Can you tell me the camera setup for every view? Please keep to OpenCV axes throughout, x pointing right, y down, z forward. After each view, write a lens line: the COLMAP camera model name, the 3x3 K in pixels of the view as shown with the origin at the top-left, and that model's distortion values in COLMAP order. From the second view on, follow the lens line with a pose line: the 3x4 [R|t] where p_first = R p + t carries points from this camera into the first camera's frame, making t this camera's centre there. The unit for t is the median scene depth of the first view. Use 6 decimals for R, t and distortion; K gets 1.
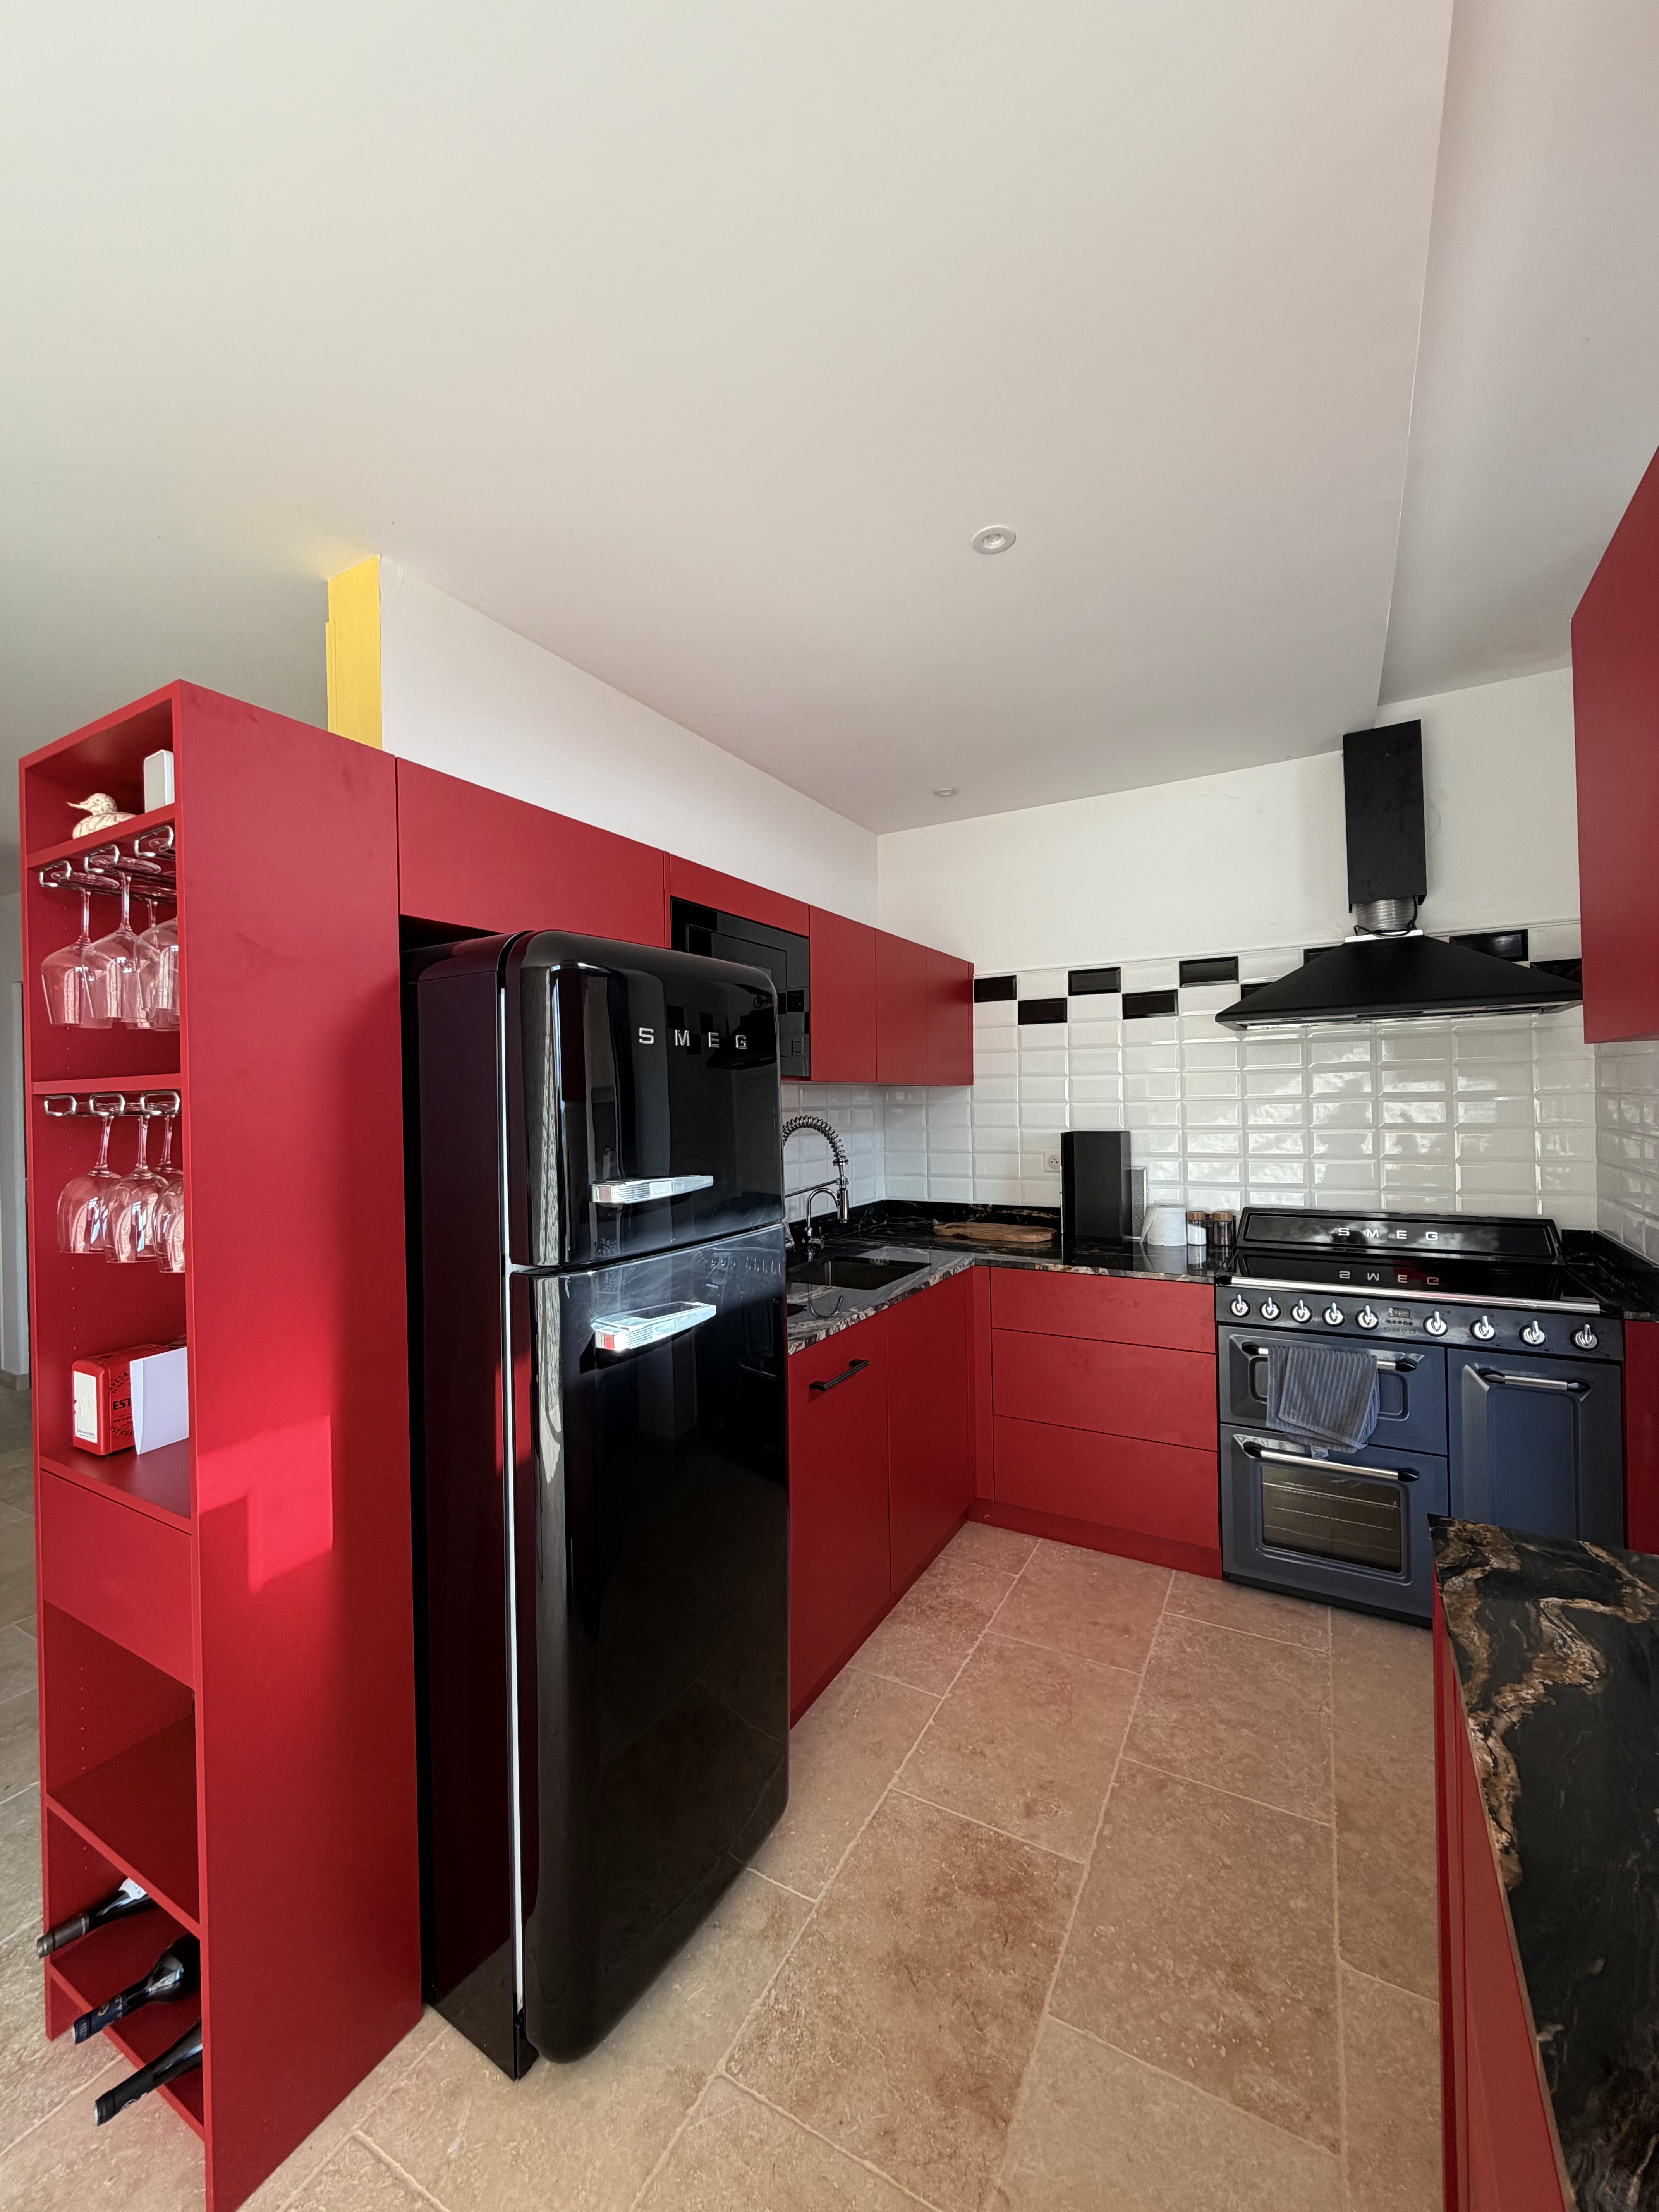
lens RADIAL K [[885.0, 0, 833.6], [0, 885.0, 1100.7], [0, 0, 1]] dist [-0.001988, -0.000094]
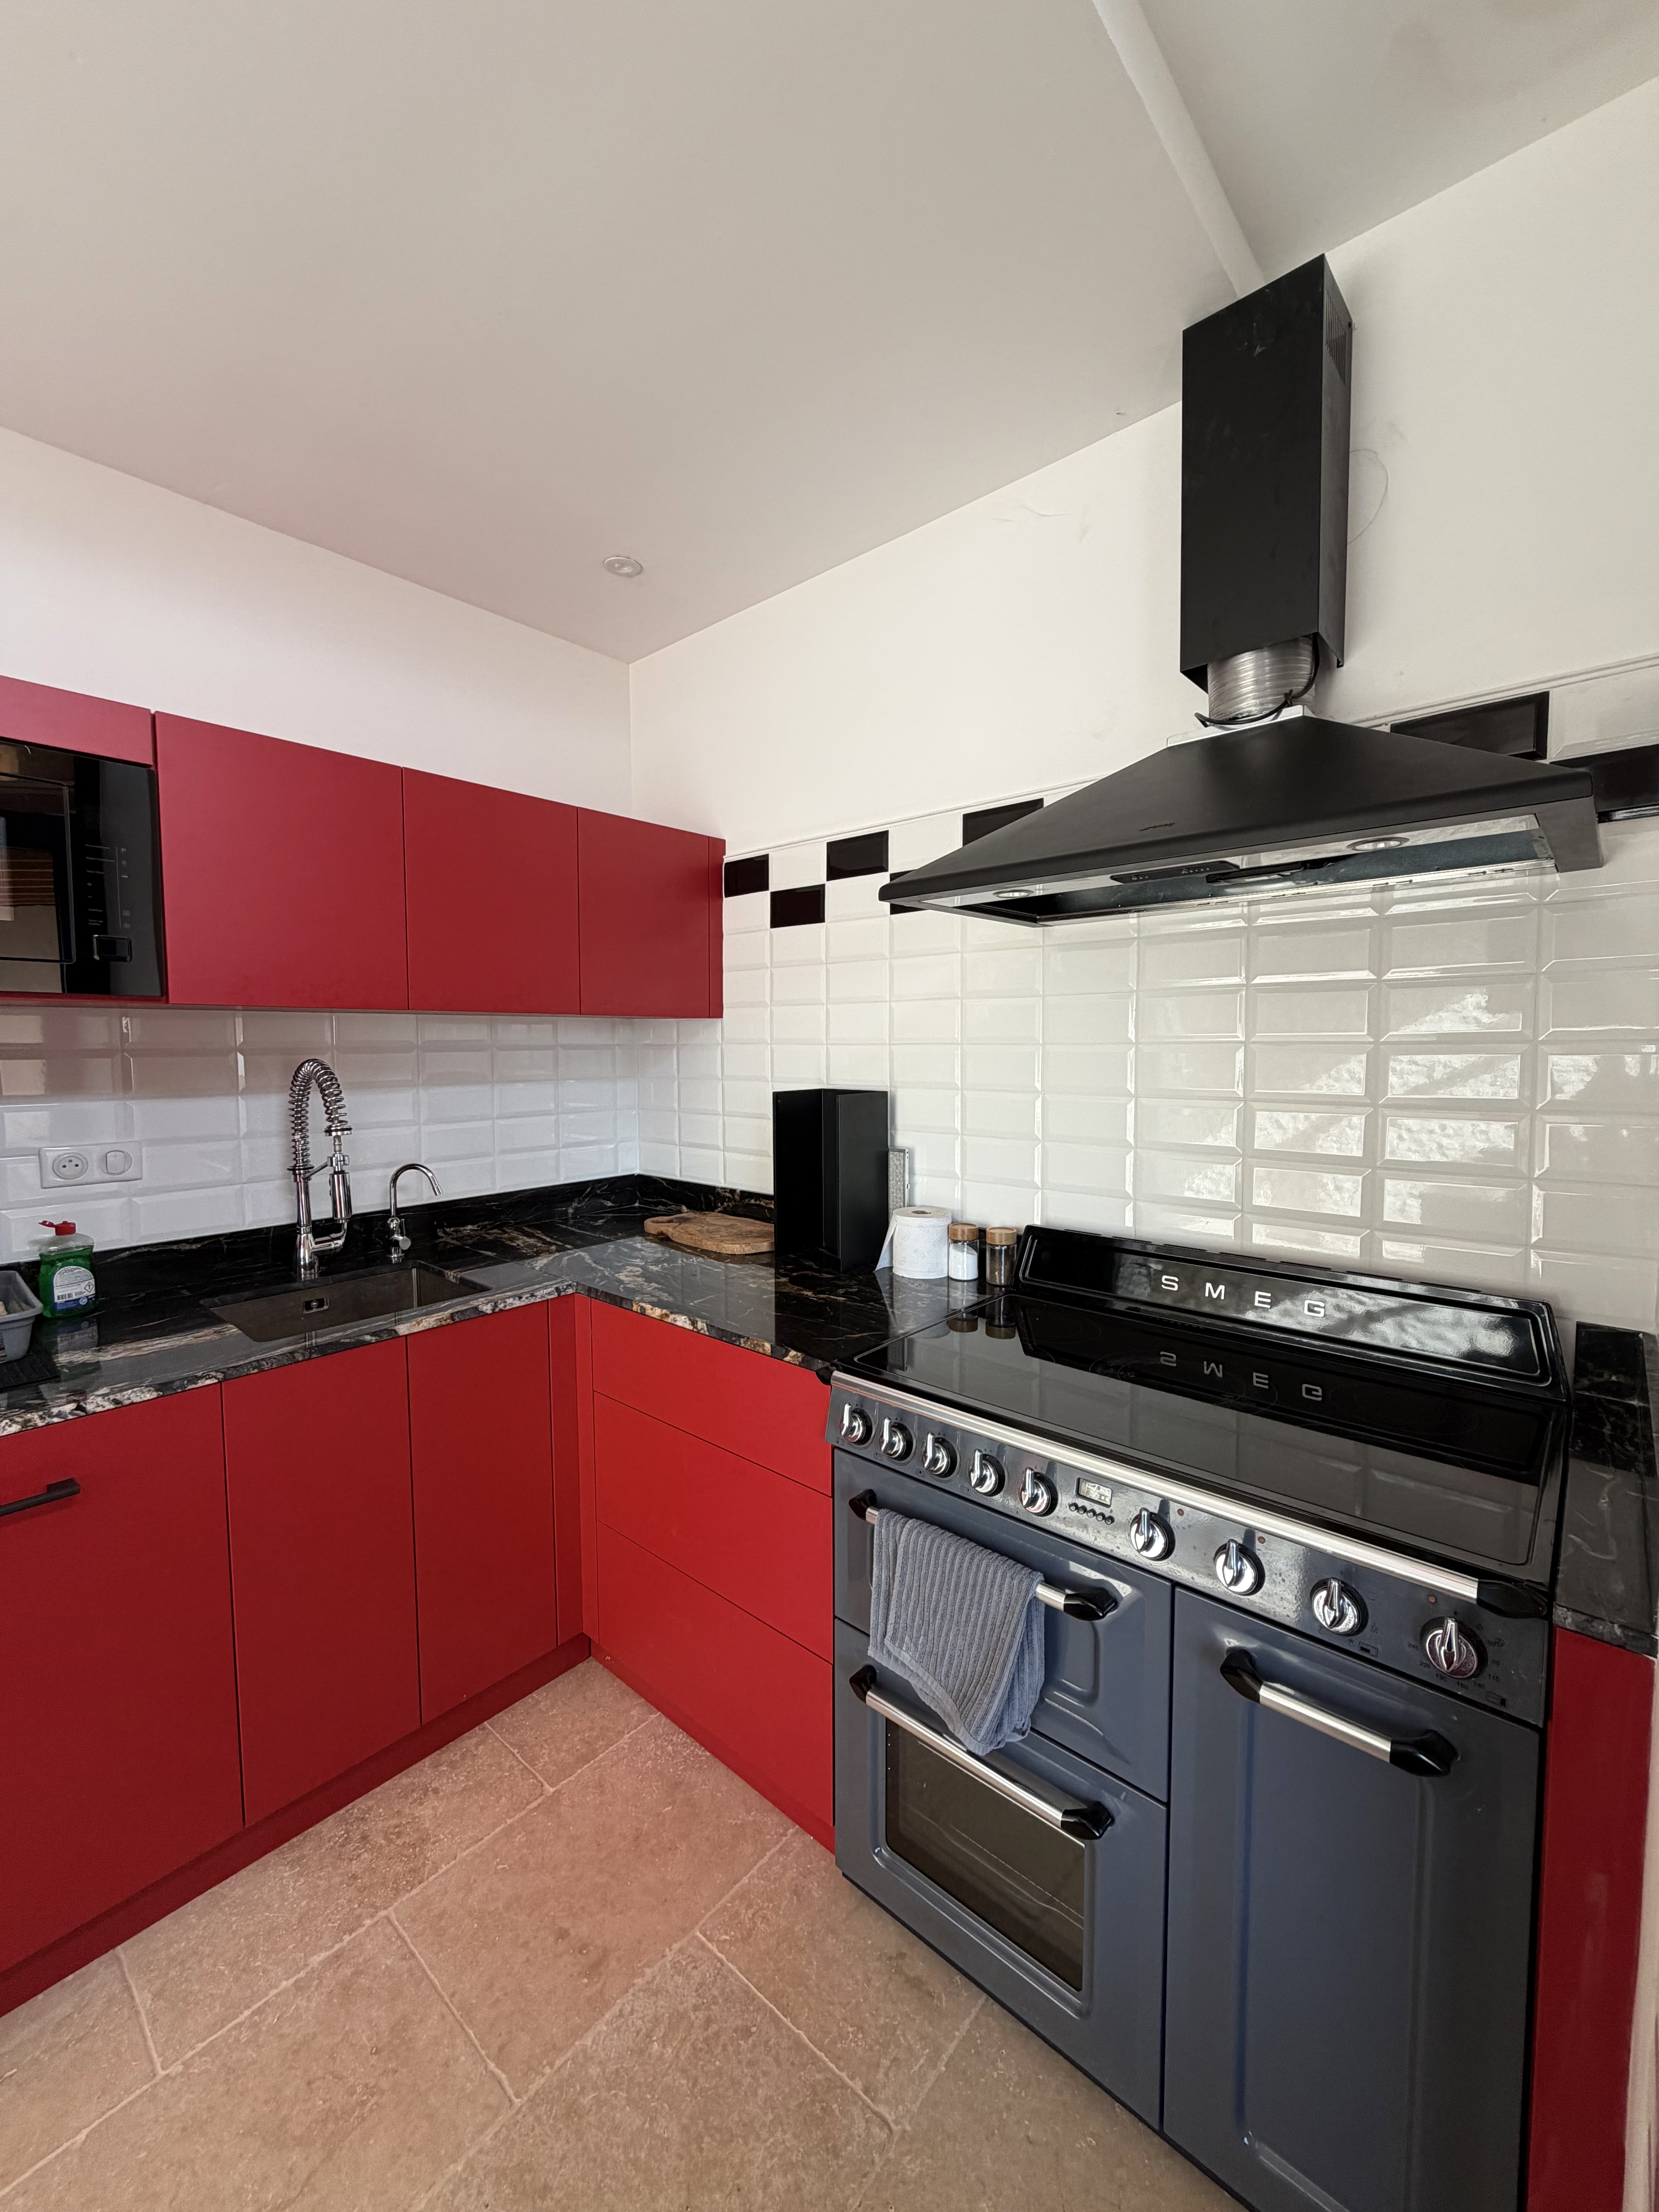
lens RADIAL K [[885.0, 0, 825.2], [0, 885.0, 1103.5], [0, 0, 1]] dist [-0.001988, -0.000094]
pose [[0.979002, 0.024984, -0.202314, 0.435683], [-0.010421, 0.997297, 0.072732, -0.002465], [0.203584, -0.069097, 0.976616, 0.382701]]
